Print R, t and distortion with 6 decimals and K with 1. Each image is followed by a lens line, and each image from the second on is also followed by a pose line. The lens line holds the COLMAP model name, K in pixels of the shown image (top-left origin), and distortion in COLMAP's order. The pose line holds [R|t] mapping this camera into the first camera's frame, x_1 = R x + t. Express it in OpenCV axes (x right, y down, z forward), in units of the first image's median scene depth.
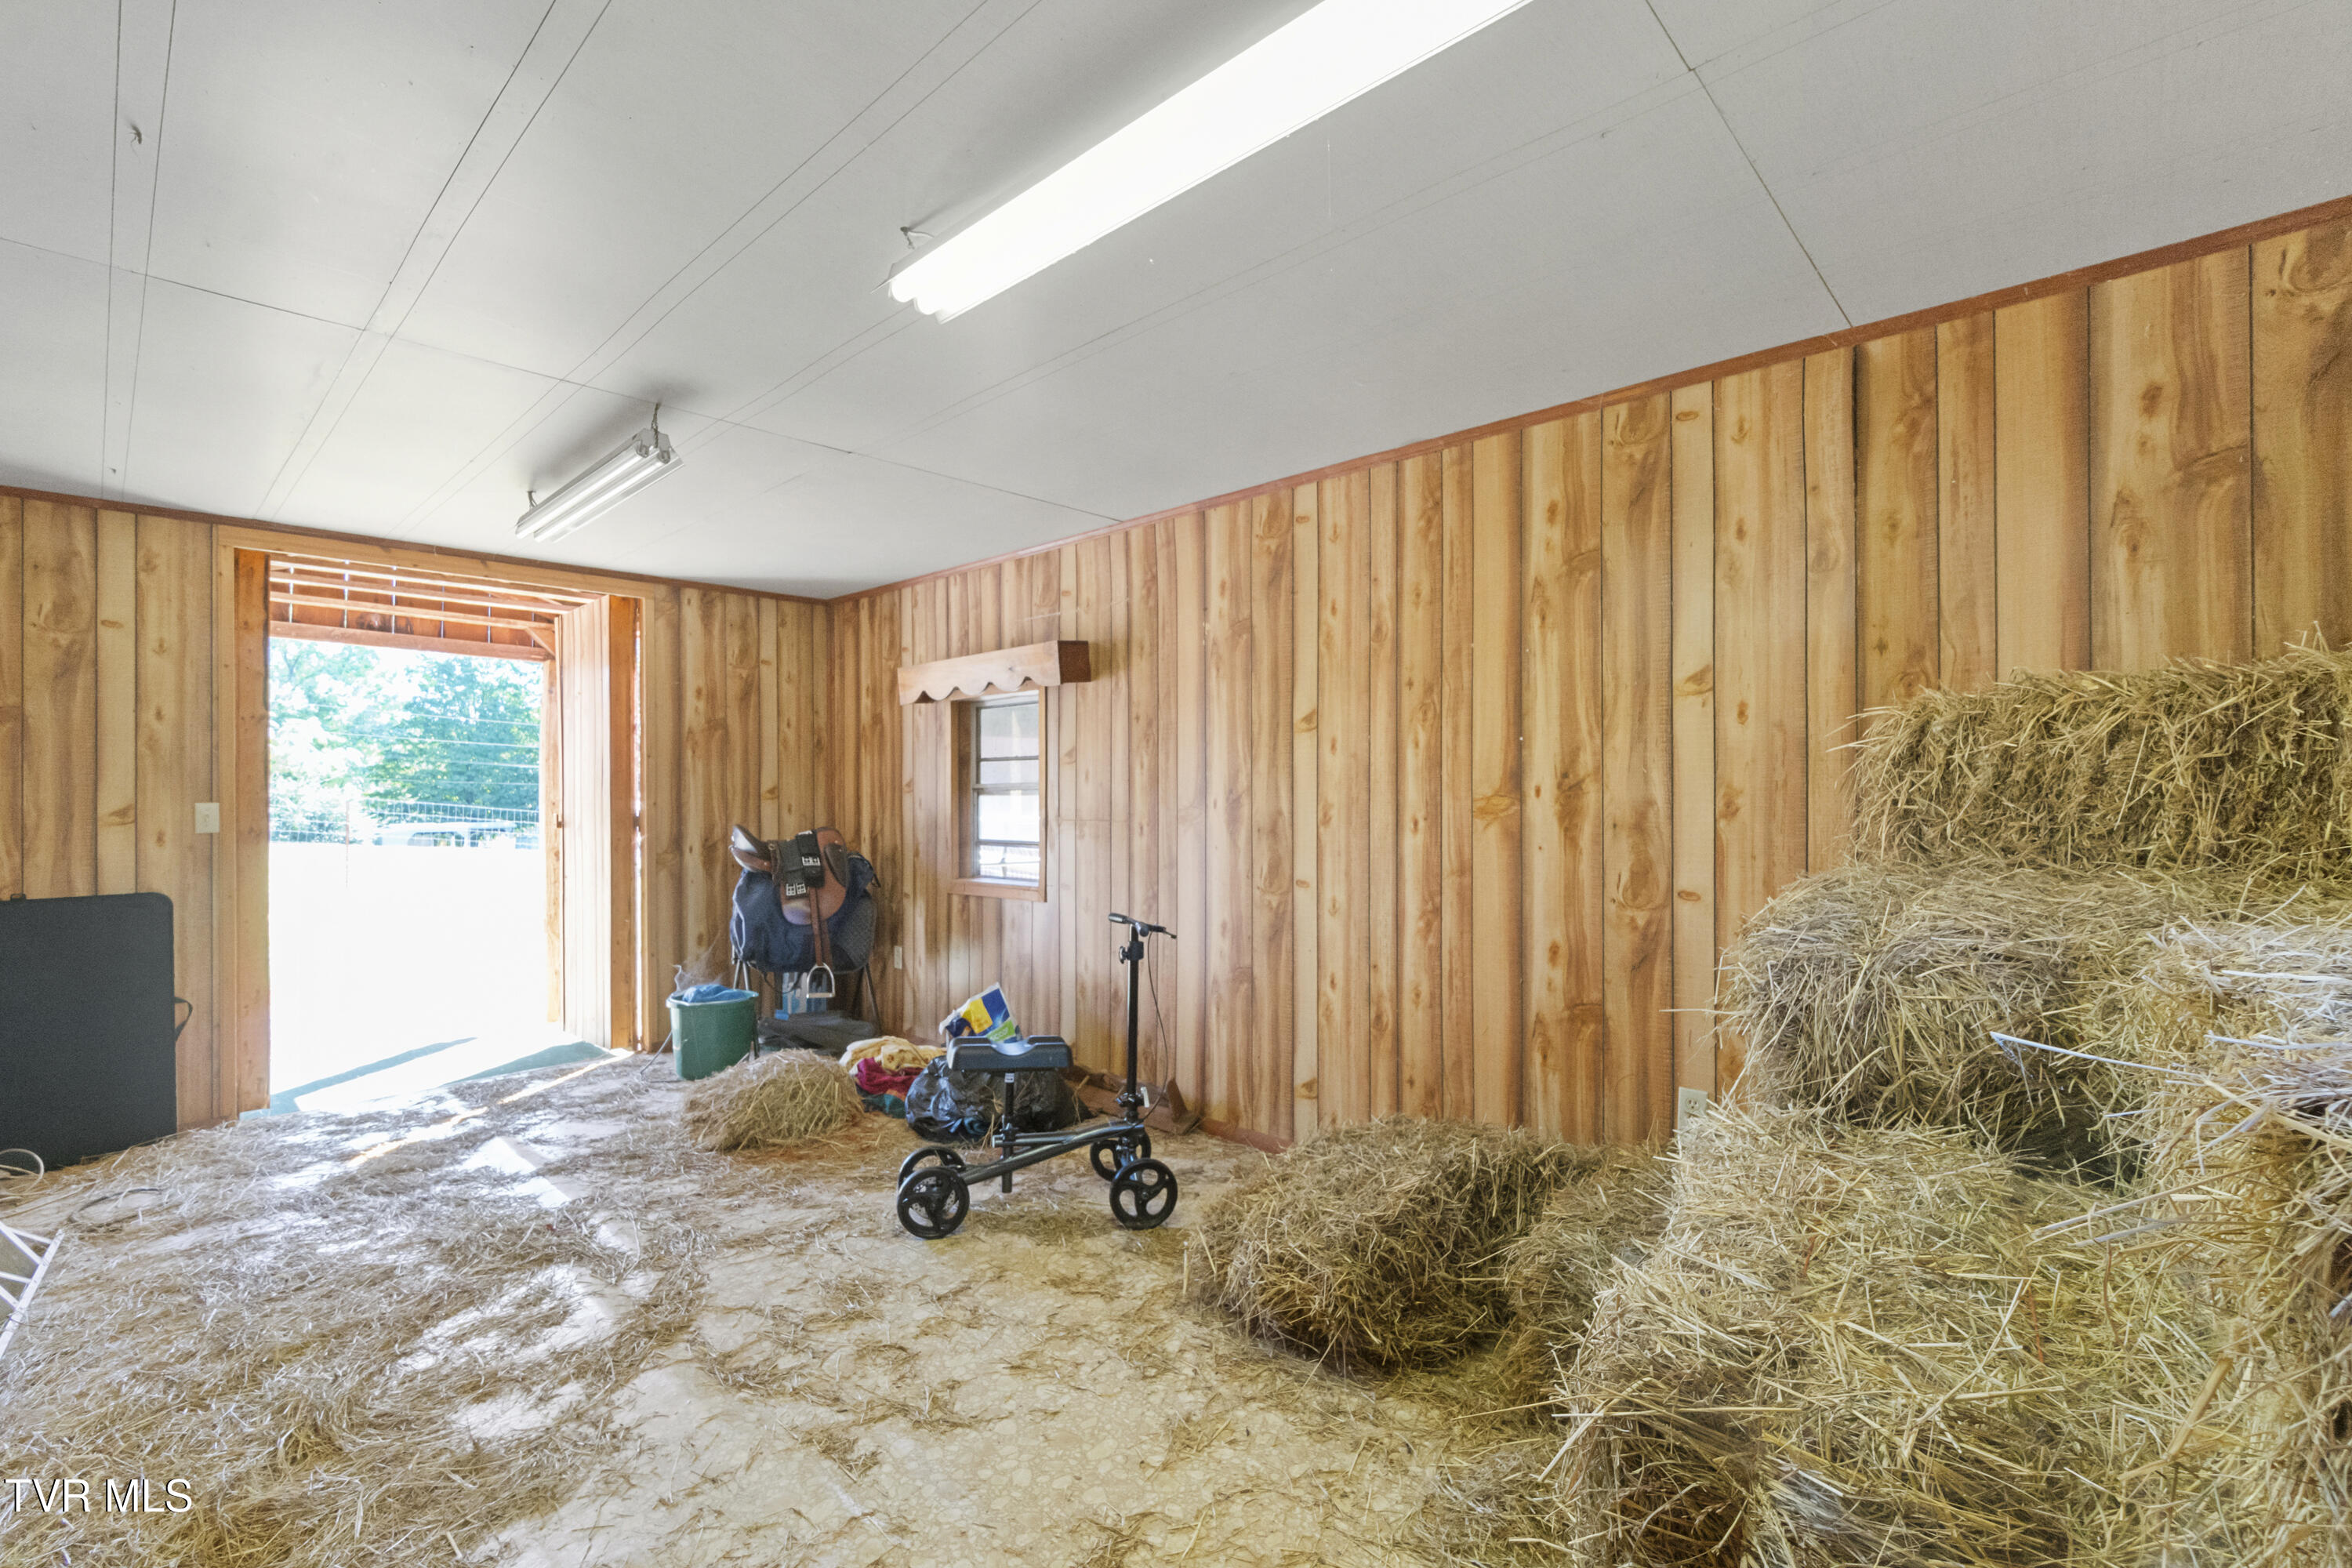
lens RADIAL K [[1016.1, 0, 1172.5], [0, 1016.1, 777.5], [0, 0, 1]] dist [-0.001319, 0.000519]
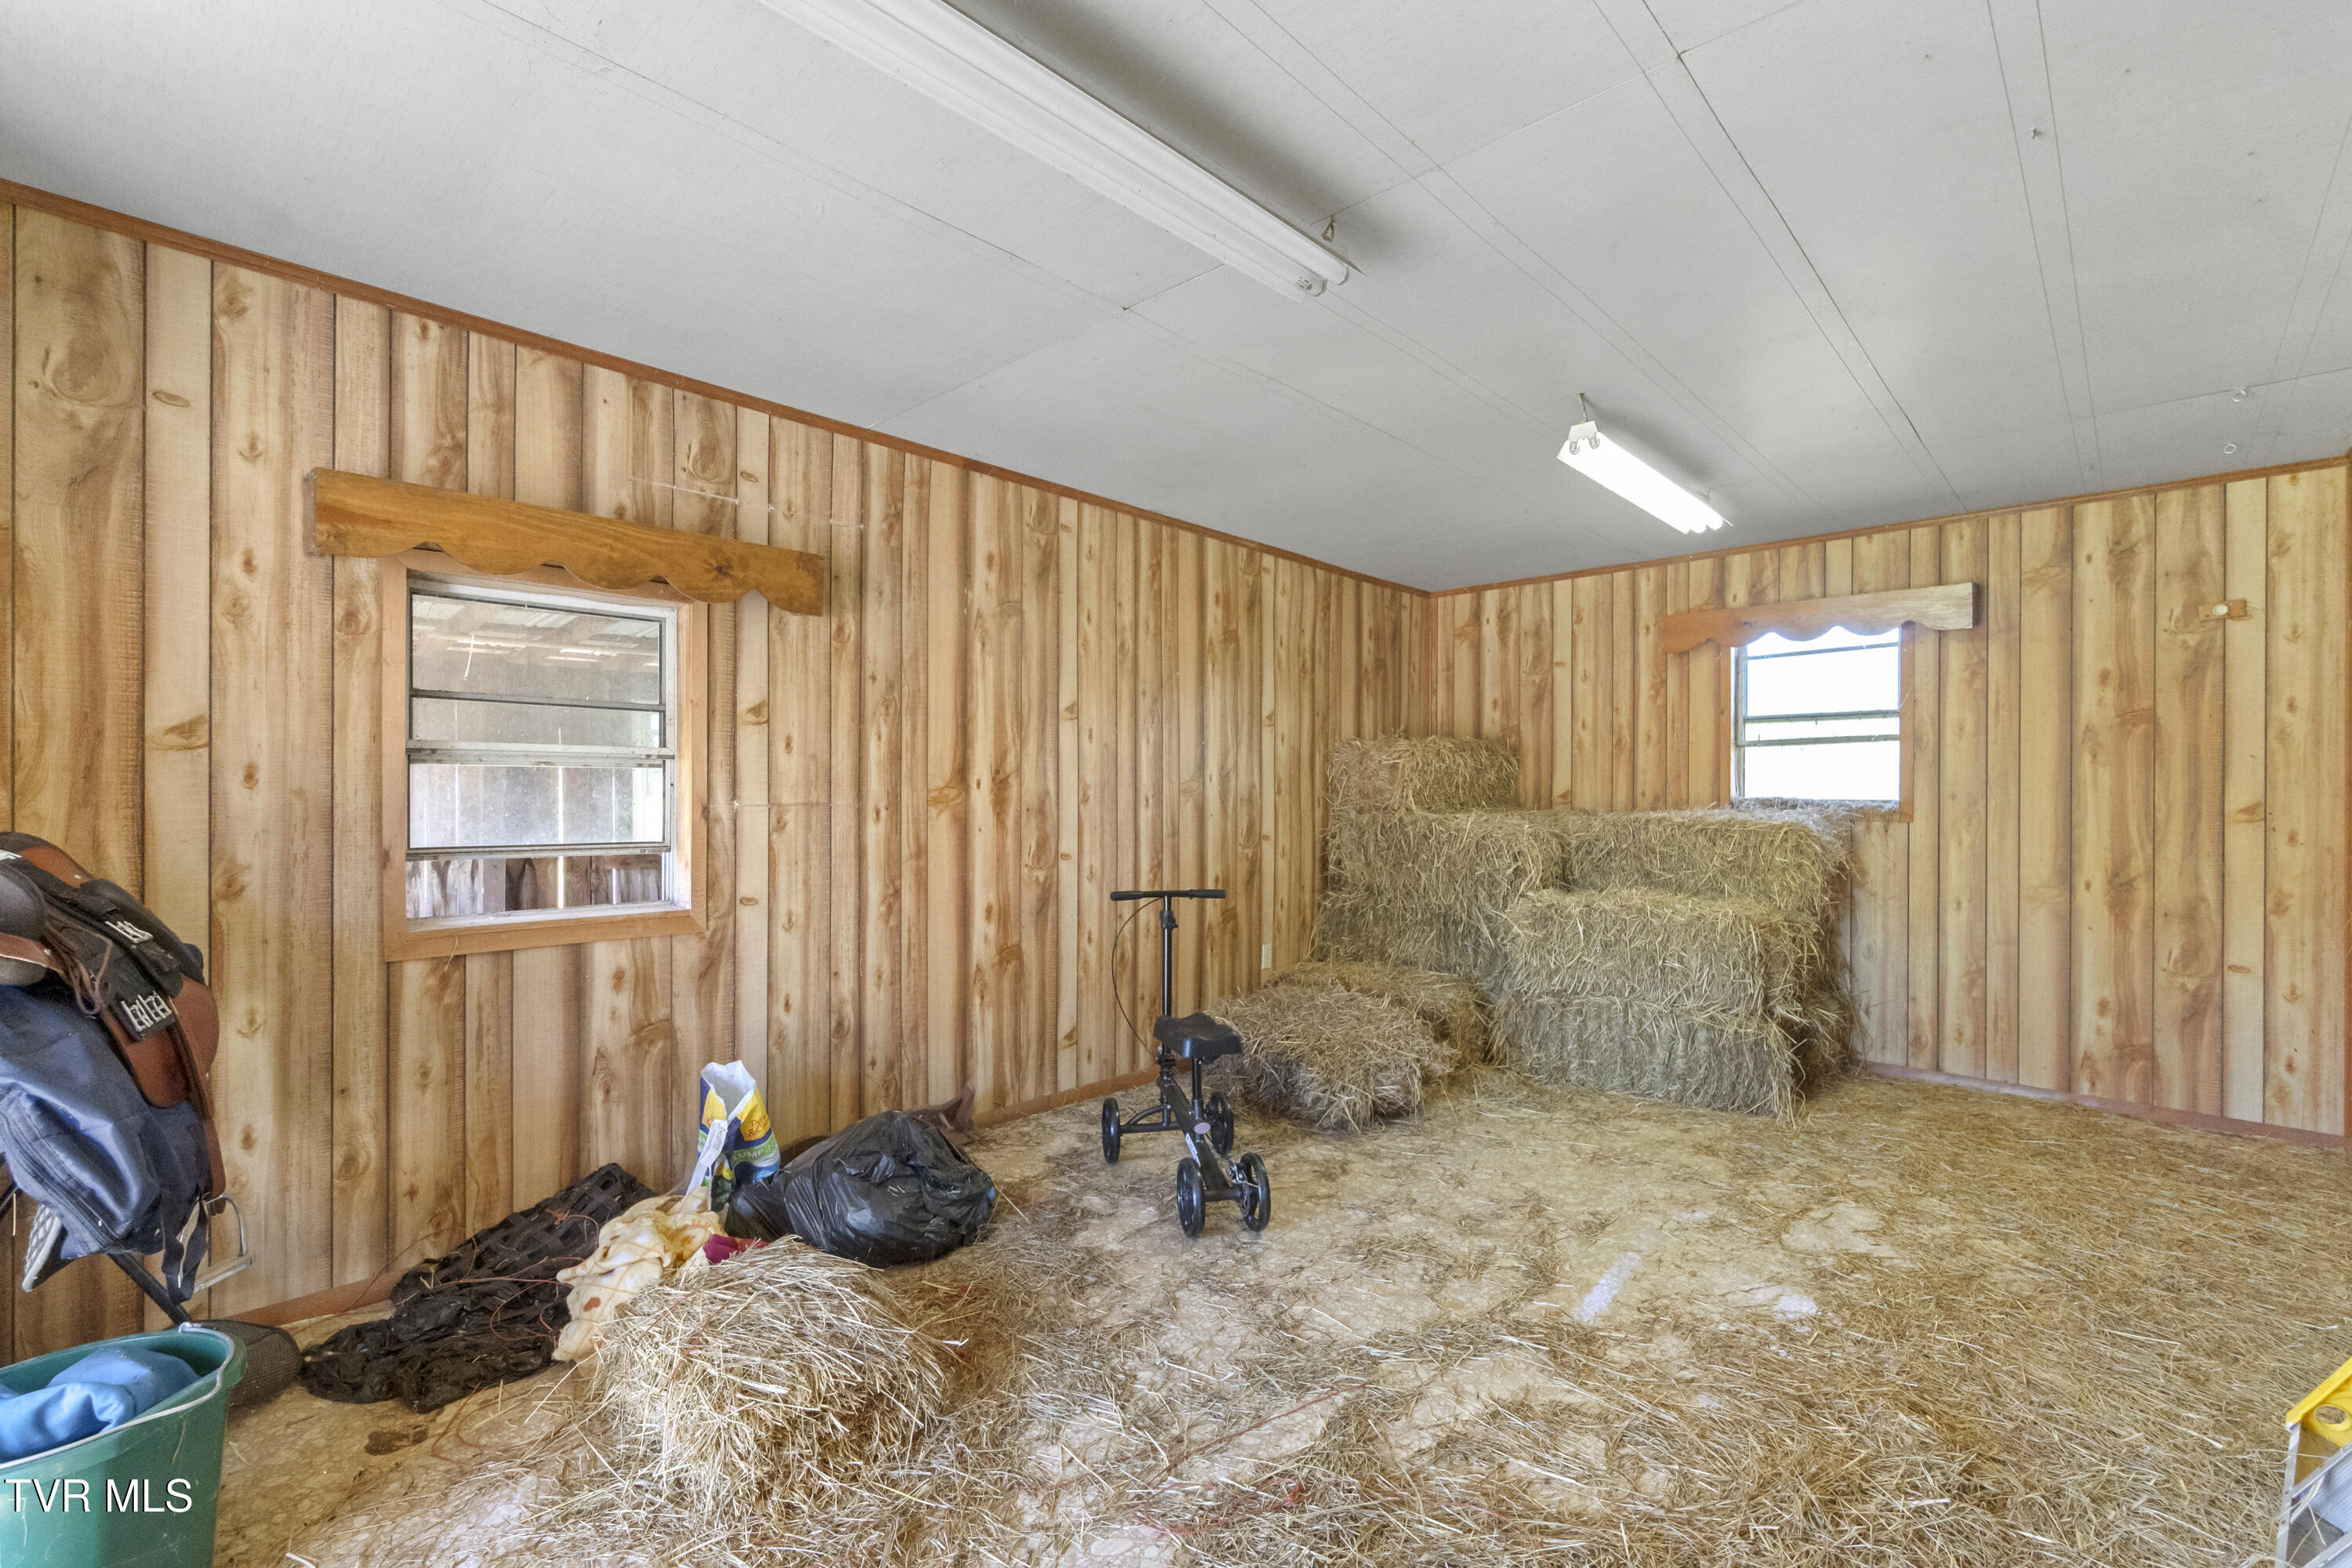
lens RADIAL K [[940.9, 0, 1168.7], [0, 940.9, 819.4], [0, 0, 1]] dist [-0.000815, 0.000051]
pose [[0.054788, -0.006369, 0.998478, -0.878093], [-0.004072, 0.999970, 0.006602, 0.055406], [-0.998490, -0.004428, 0.054760, 0.814375]]
